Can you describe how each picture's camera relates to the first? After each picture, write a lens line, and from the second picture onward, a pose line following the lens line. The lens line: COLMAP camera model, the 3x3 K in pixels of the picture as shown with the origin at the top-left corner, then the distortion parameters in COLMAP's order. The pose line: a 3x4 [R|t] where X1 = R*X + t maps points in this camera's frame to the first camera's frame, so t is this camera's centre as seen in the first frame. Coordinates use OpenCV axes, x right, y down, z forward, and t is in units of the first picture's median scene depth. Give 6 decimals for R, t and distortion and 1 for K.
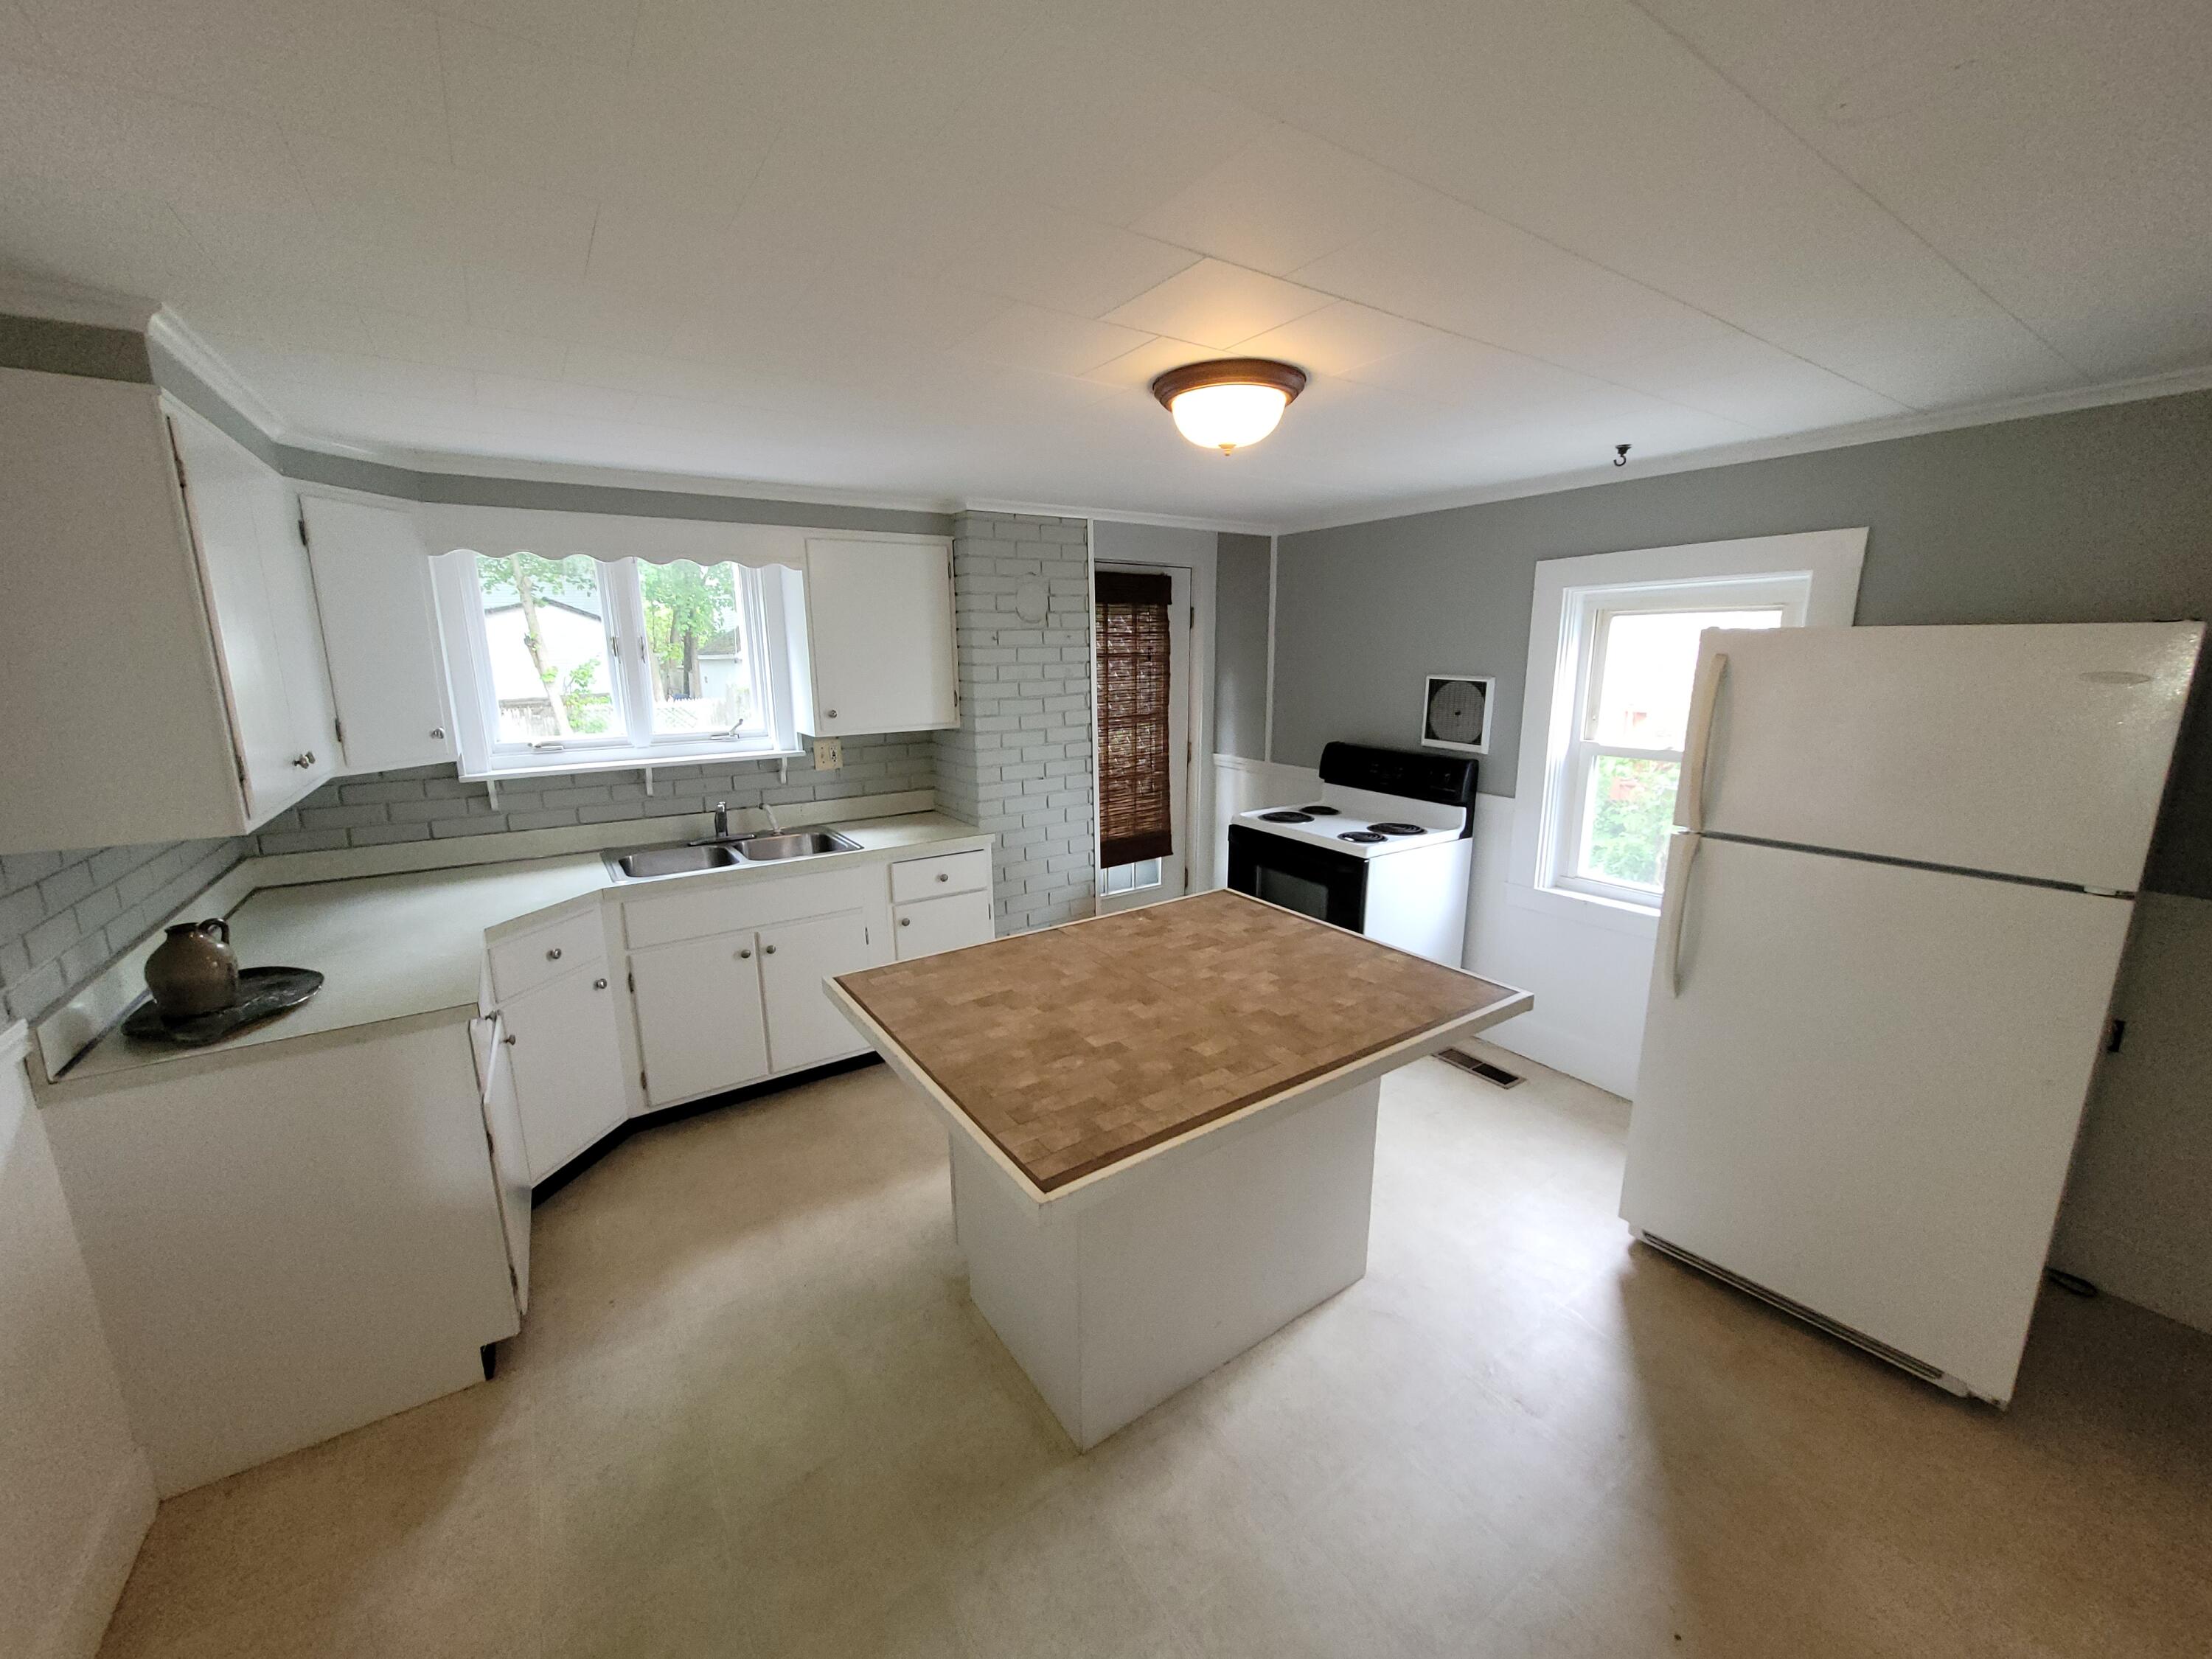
lens RADIAL K [[861.7, 0, 1106.0], [0, 861.7, 829.5], [0, 0, 1]] dist [-0.001063, -0.000368]
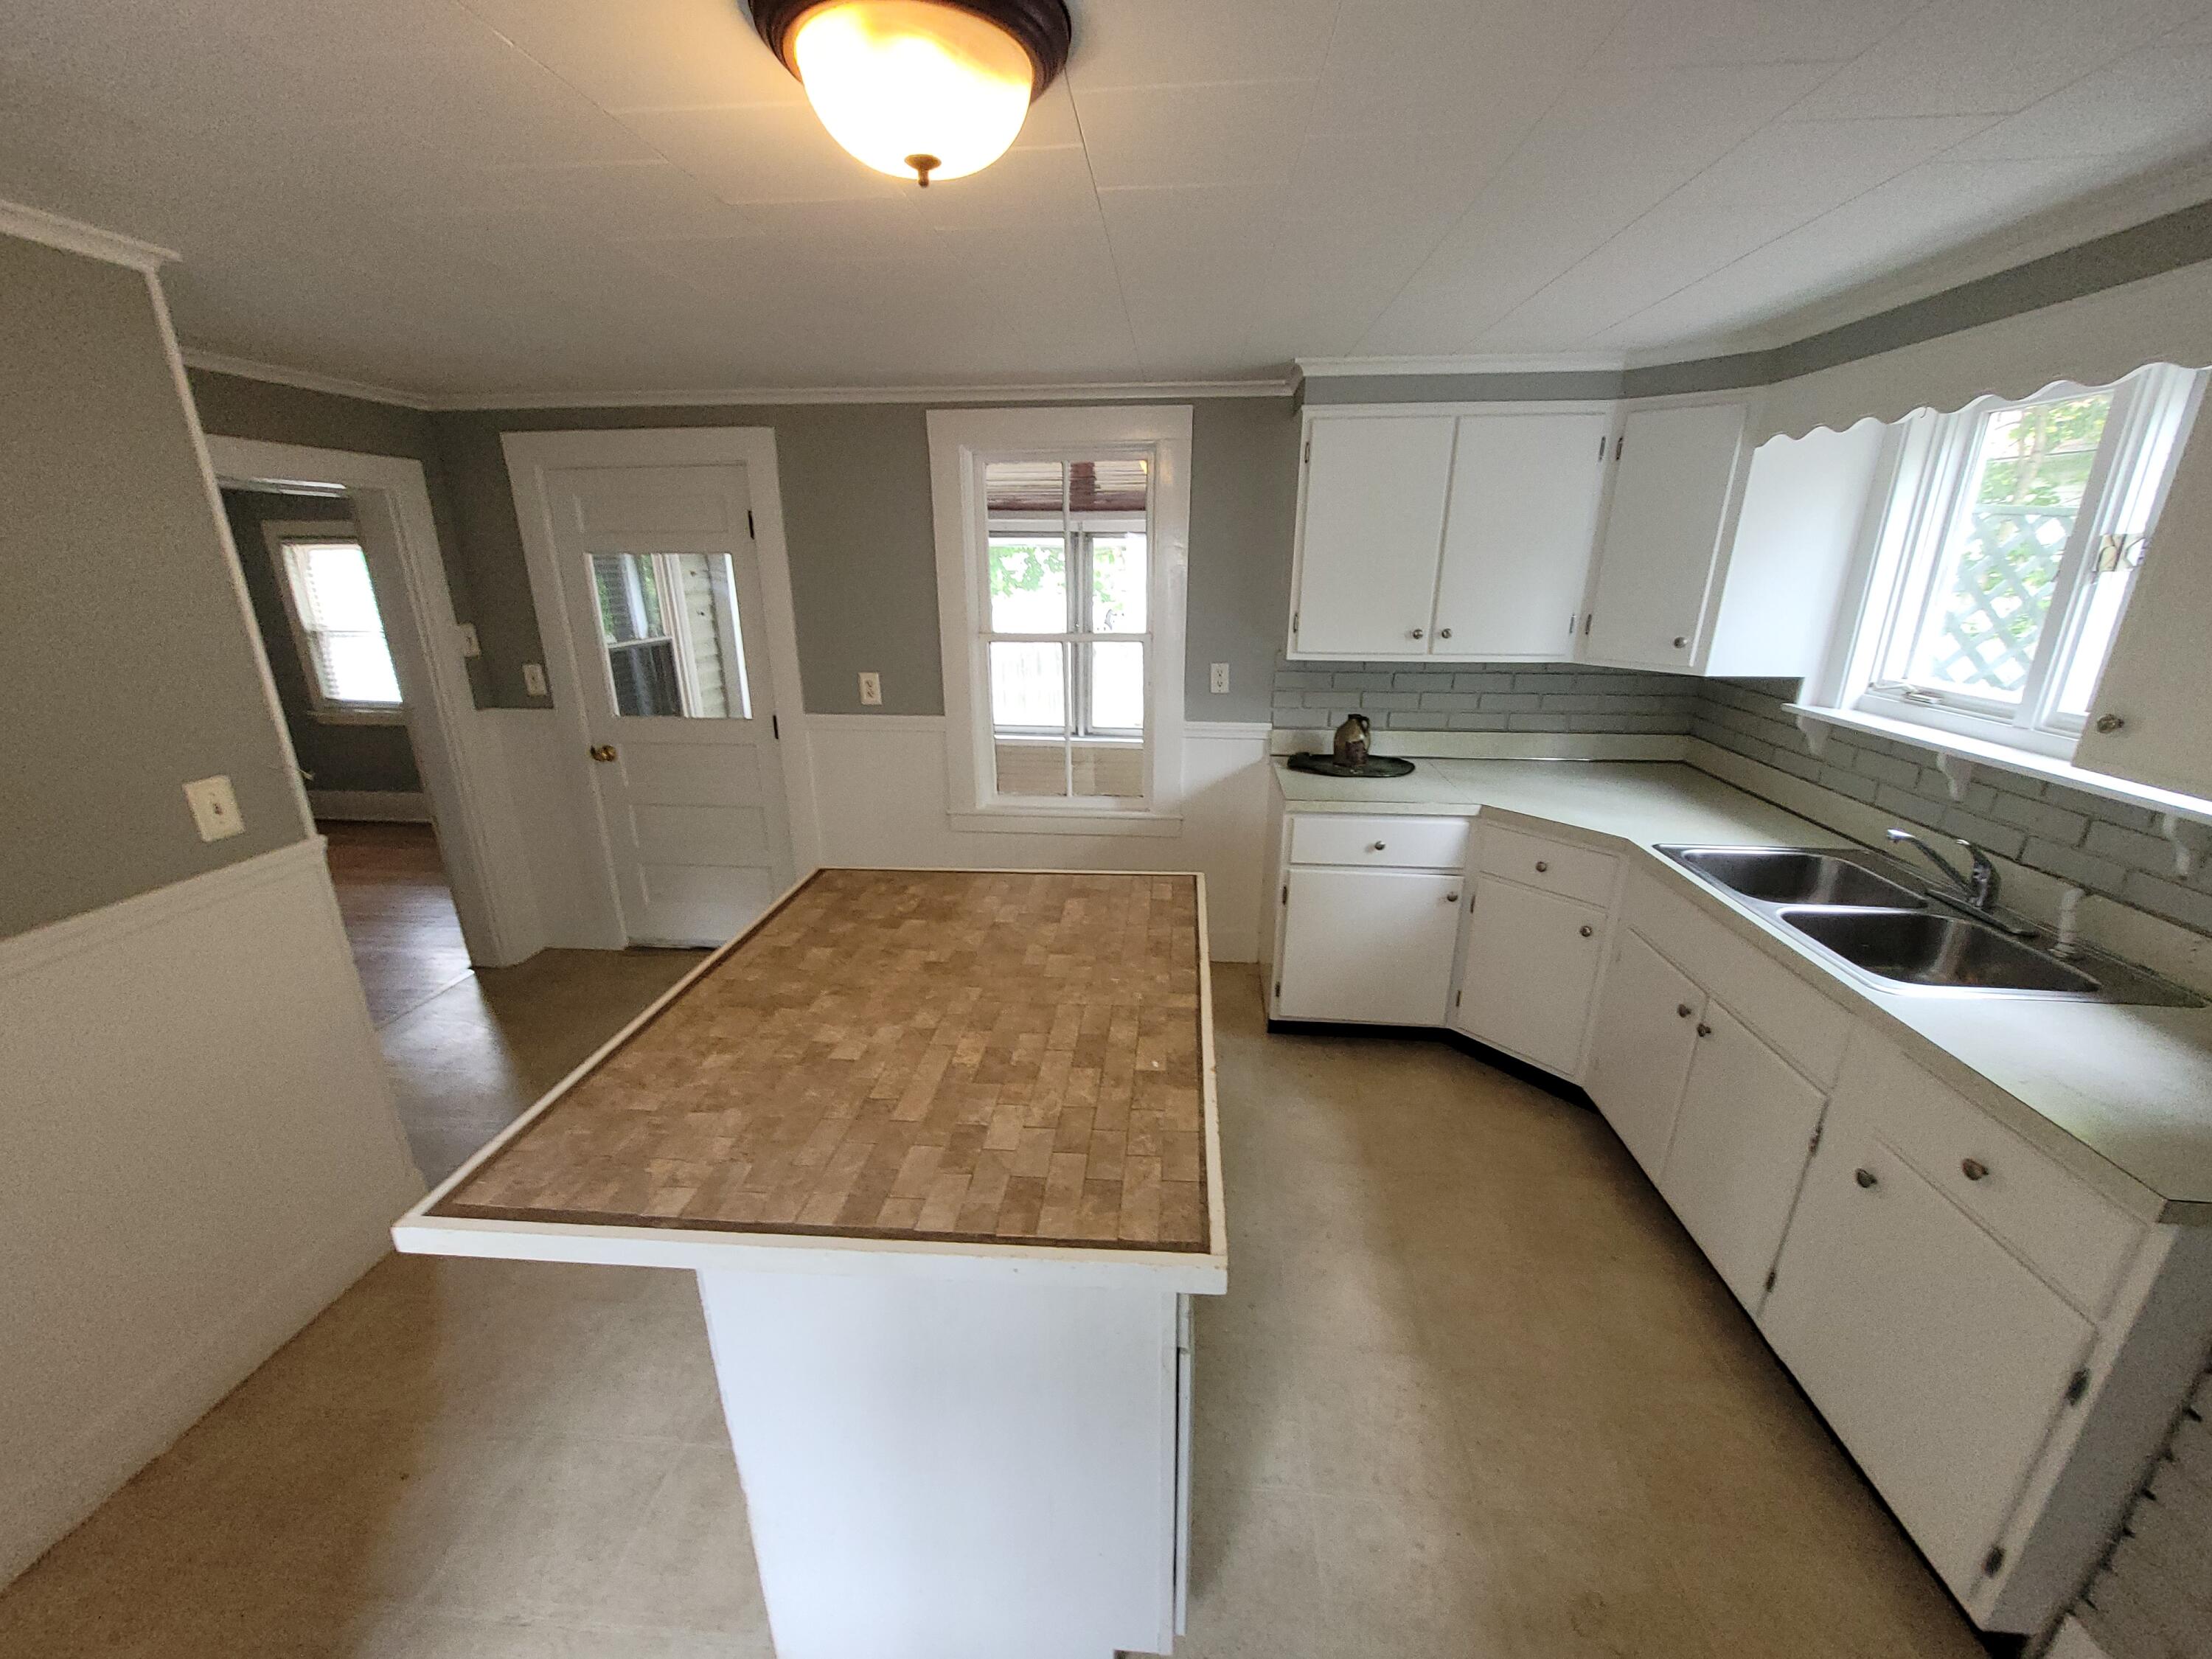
lens RADIAL K [[861.7, 0, 1106.0], [0, 861.7, 829.5], [0, 0, 1]] dist [-0.001063, -0.000368]
pose [[-0.638238, 0.242508, -0.730645, 0.529014], [-0.152542, 0.890432, 0.428792, -0.324641], [0.754575, 0.385125, -0.531314, 1.489595]]
